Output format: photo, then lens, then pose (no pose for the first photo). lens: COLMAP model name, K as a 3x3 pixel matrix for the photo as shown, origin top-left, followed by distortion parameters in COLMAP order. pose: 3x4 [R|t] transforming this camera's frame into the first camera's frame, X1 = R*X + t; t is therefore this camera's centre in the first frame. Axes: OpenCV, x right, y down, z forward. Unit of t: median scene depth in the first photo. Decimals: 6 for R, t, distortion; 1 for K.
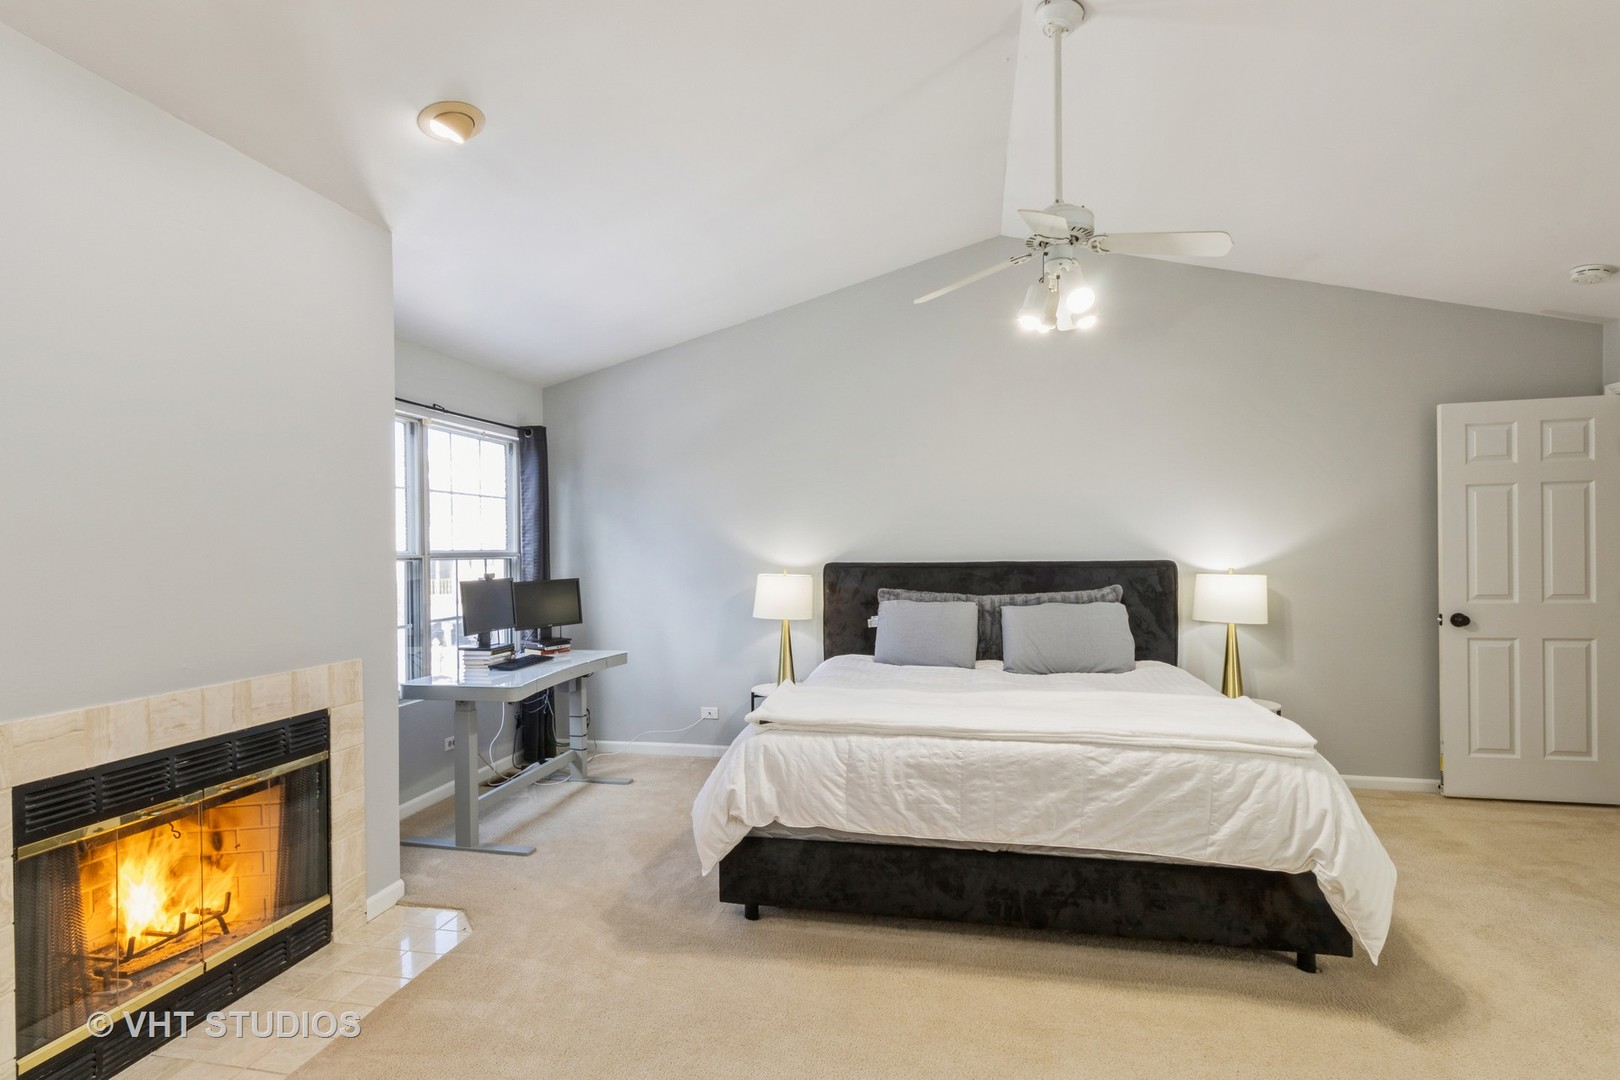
lens RADIAL K [[762.8, 0, 813.9], [0, 762.8, 548.3], [0, 0, 1]] dist [0.002087, 0.002312]
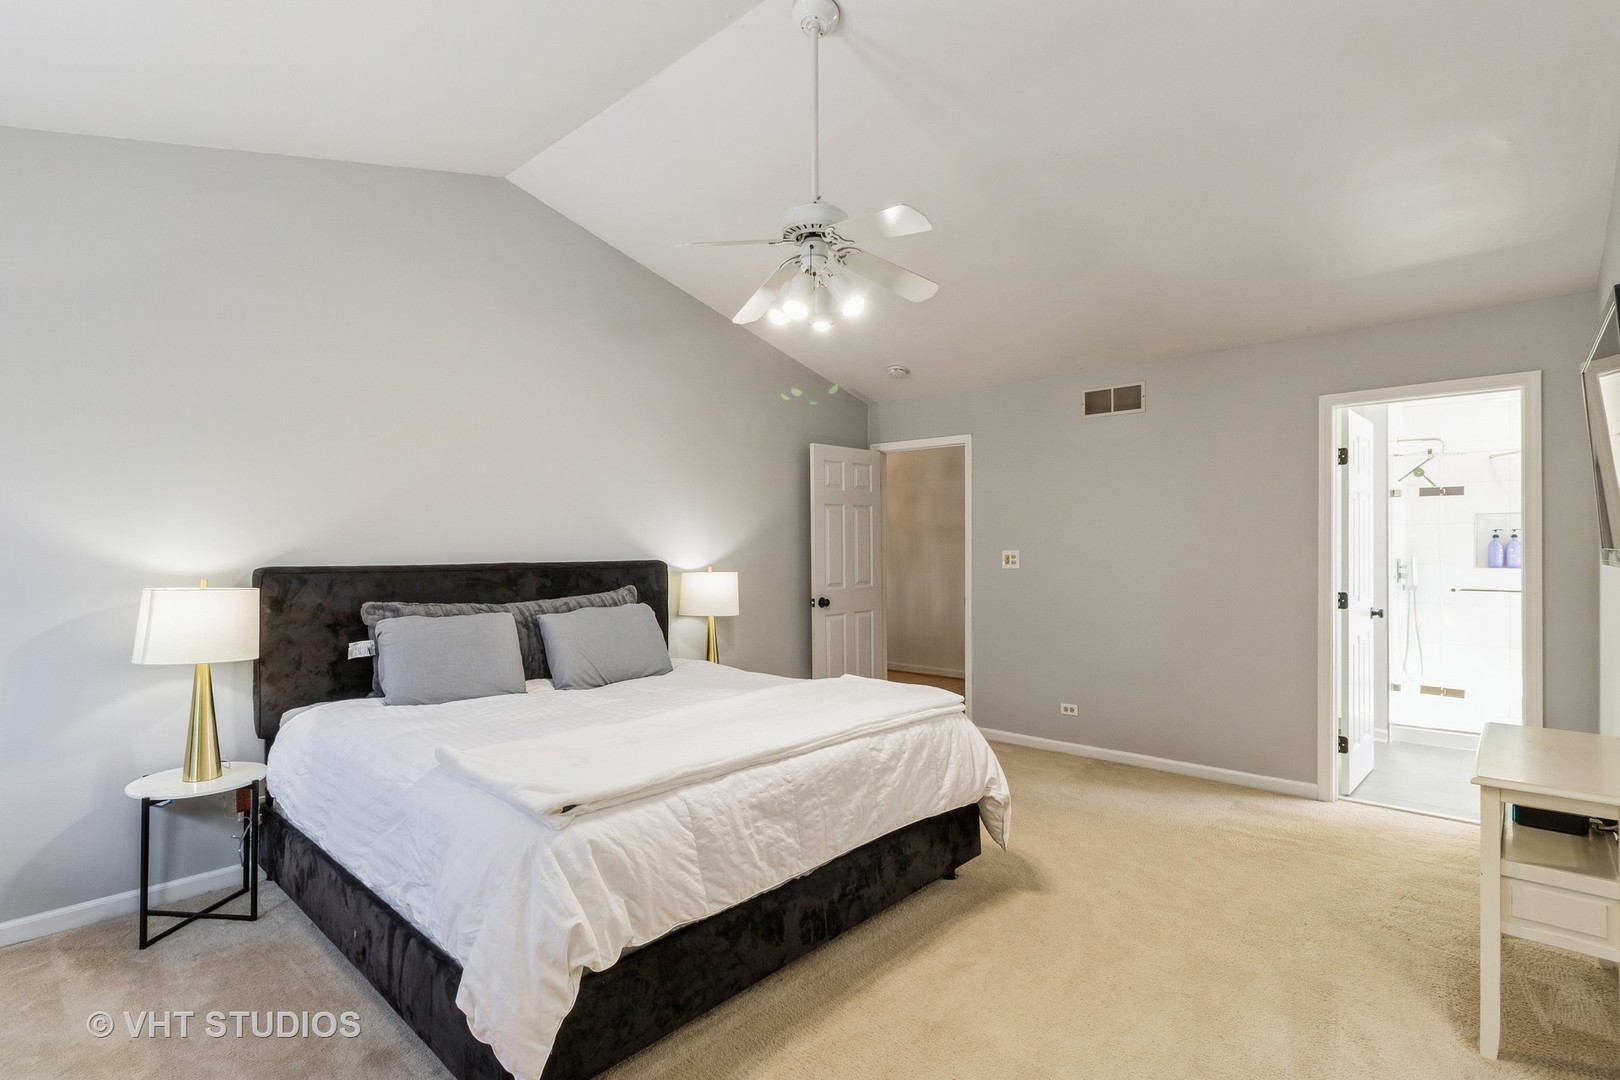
lens RADIAL K [[762.8, 0, 803.9], [0, 762.8, 539.7], [0, 0, 1]] dist [0.002087, 0.002312]
pose [[0.527339, 0.017180, 0.849481, -0.550294], [-0.005196, 0.999842, -0.016995, 0.008054], [-0.849639, 0.004549, 0.527345, 0.508717]]
